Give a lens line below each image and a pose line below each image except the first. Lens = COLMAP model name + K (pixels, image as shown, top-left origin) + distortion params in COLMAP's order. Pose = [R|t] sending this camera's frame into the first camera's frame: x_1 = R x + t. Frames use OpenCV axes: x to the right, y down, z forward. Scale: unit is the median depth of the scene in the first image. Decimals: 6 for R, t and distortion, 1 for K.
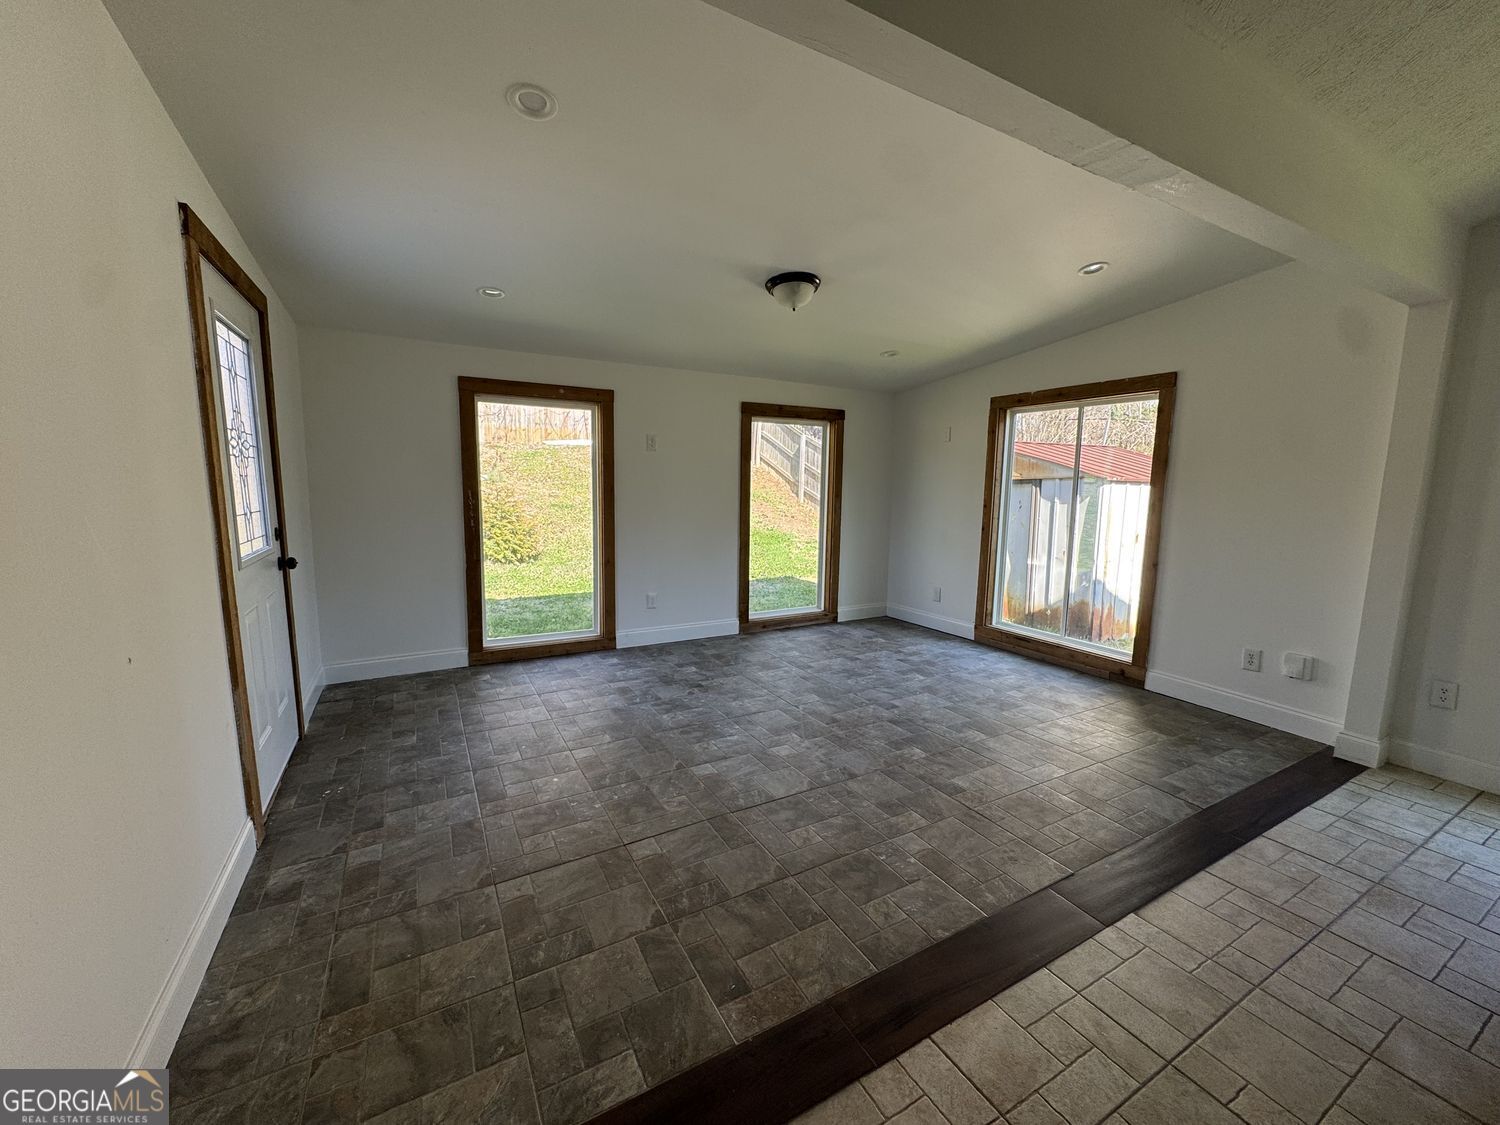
lens RADIAL K [[600.0, 0, 750.0], [0, 600.0, 562.5], [0, 0, 1]] dist [-0.000243, -0.000072]
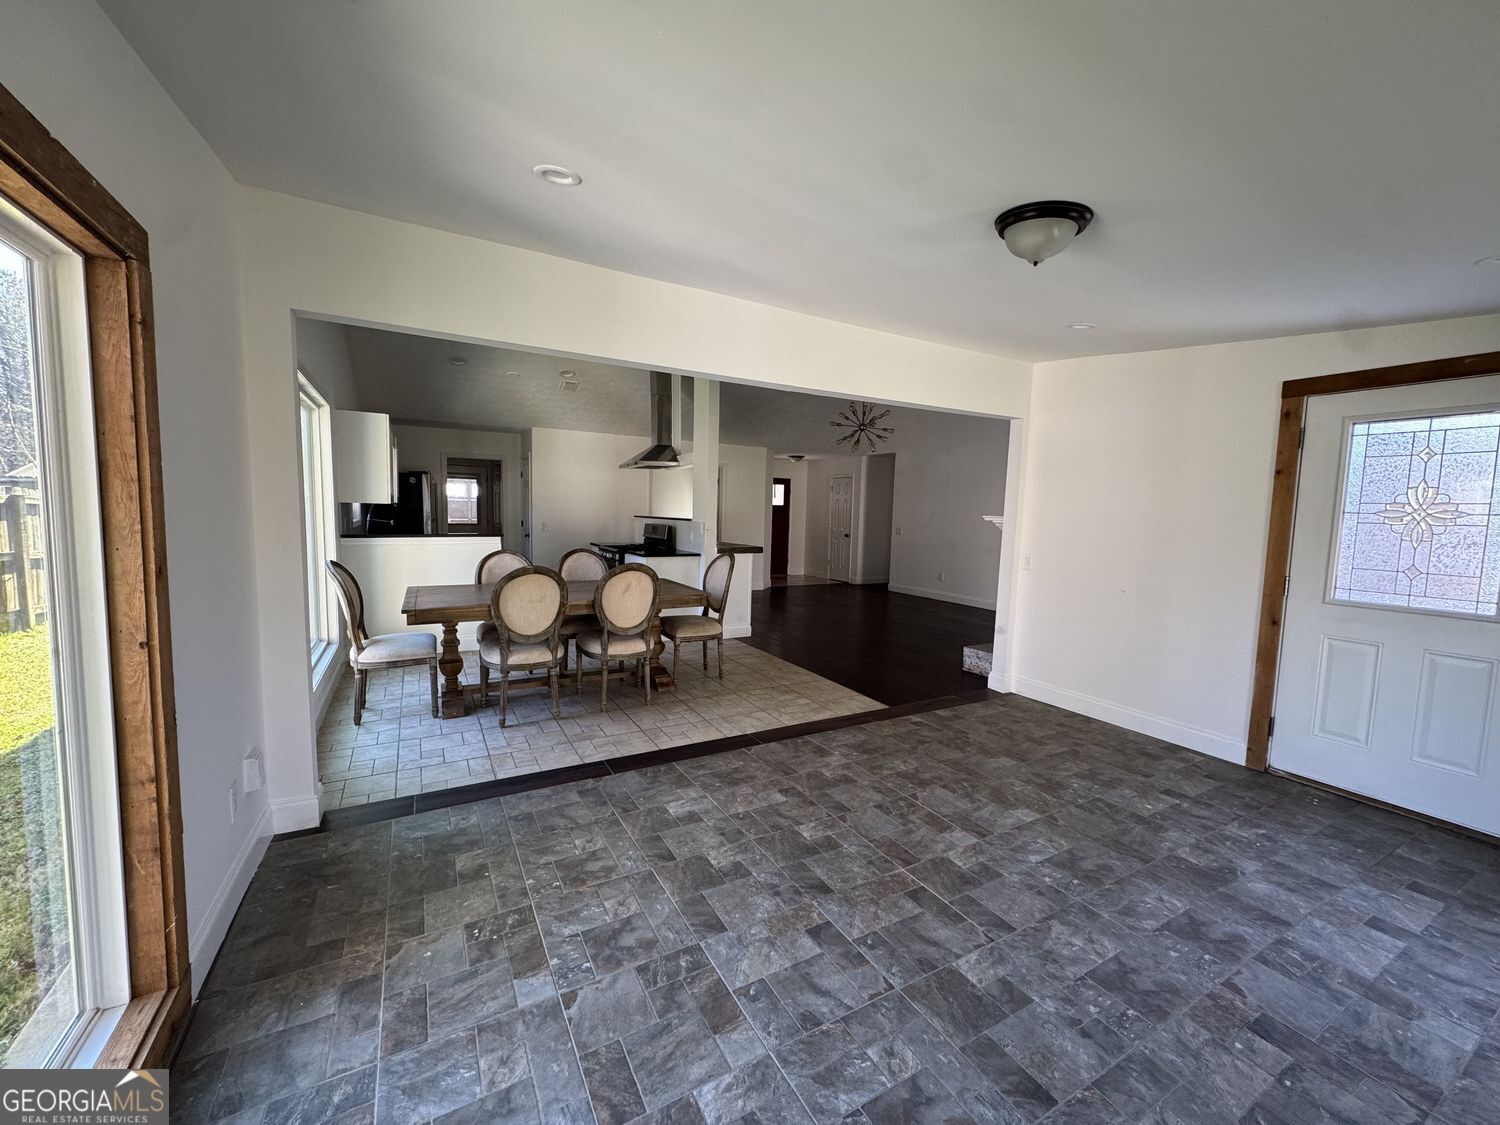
lens RADIAL K [[600.0, 0, 750.0], [0, 600.0, 562.5], [0, 0, 1]] dist [-0.000243, -0.000072]
pose [[-0.999312, -0.036611, -0.005876, 0.404911], [-0.037001, 0.974221, 0.222542, -0.274363], [-0.002423, 0.222607, -0.974905, 1.871750]]
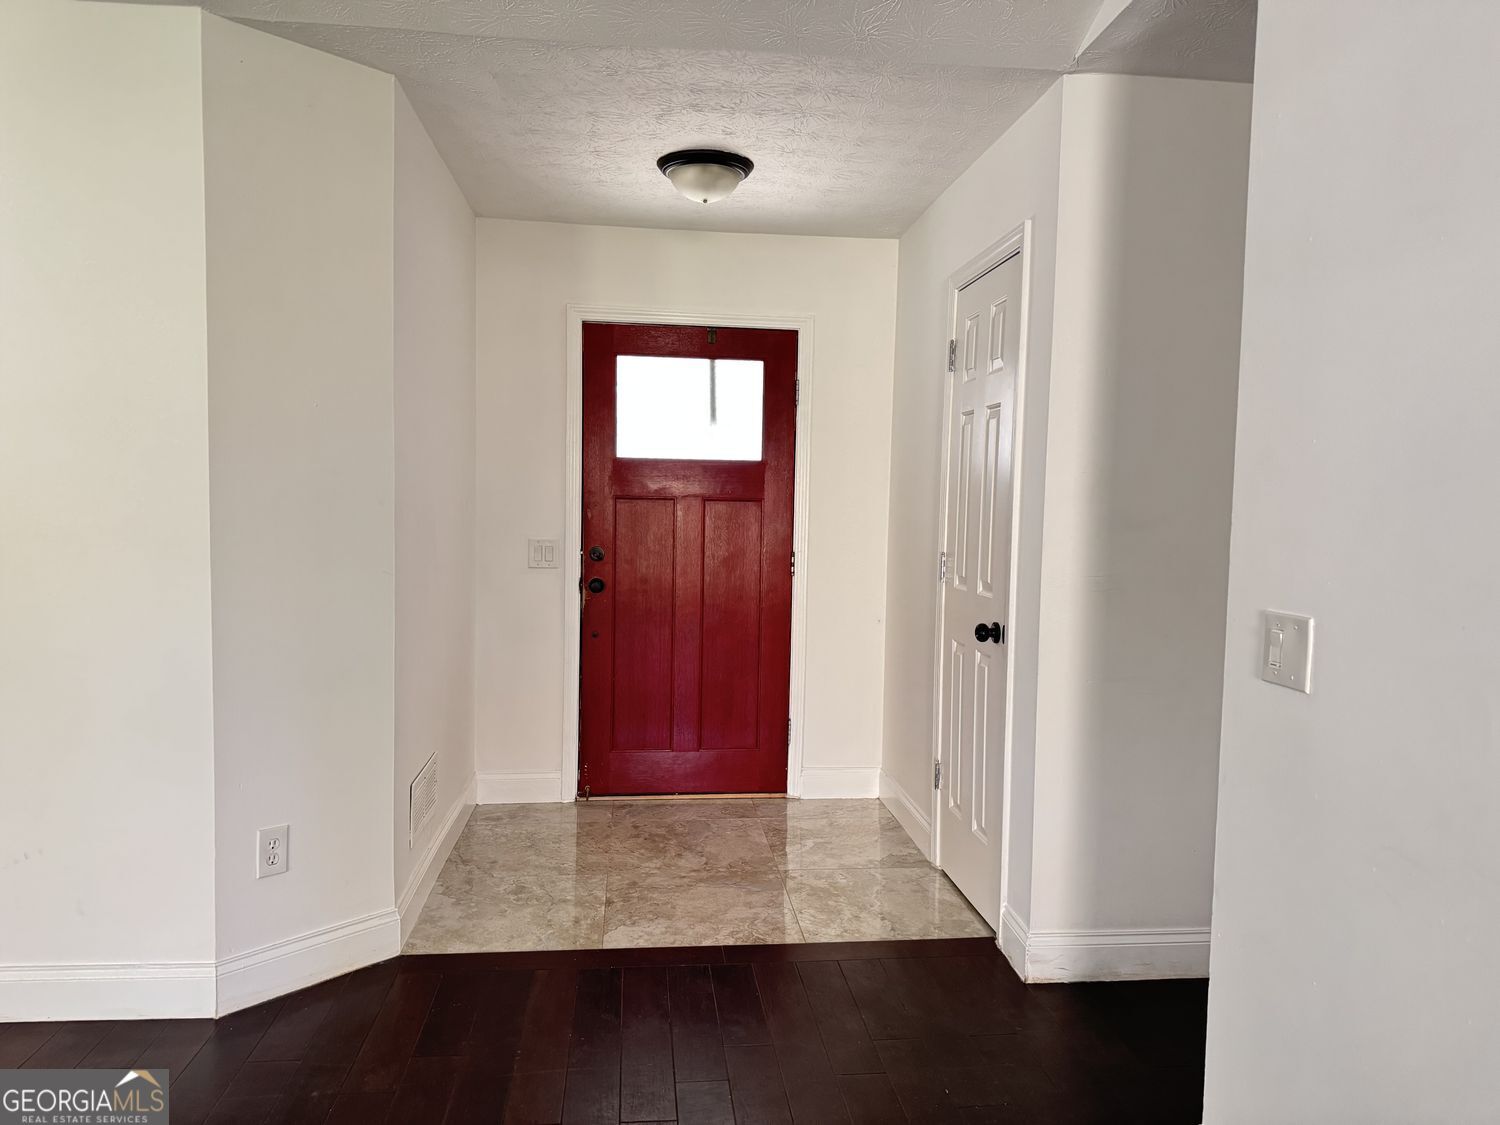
lens RADIAL K [[1009.8, 0, 750.0], [0, 1009.8, 562.5], [0, 0, 1]] dist [0.004099, -0.000054]
pose [[-0.923686, -0.052185, 0.379581, 0.188147], [0.022052, 0.981798, 0.188642, -0.163961], [-0.382516, 0.182616, -0.905722, 1.097729]]
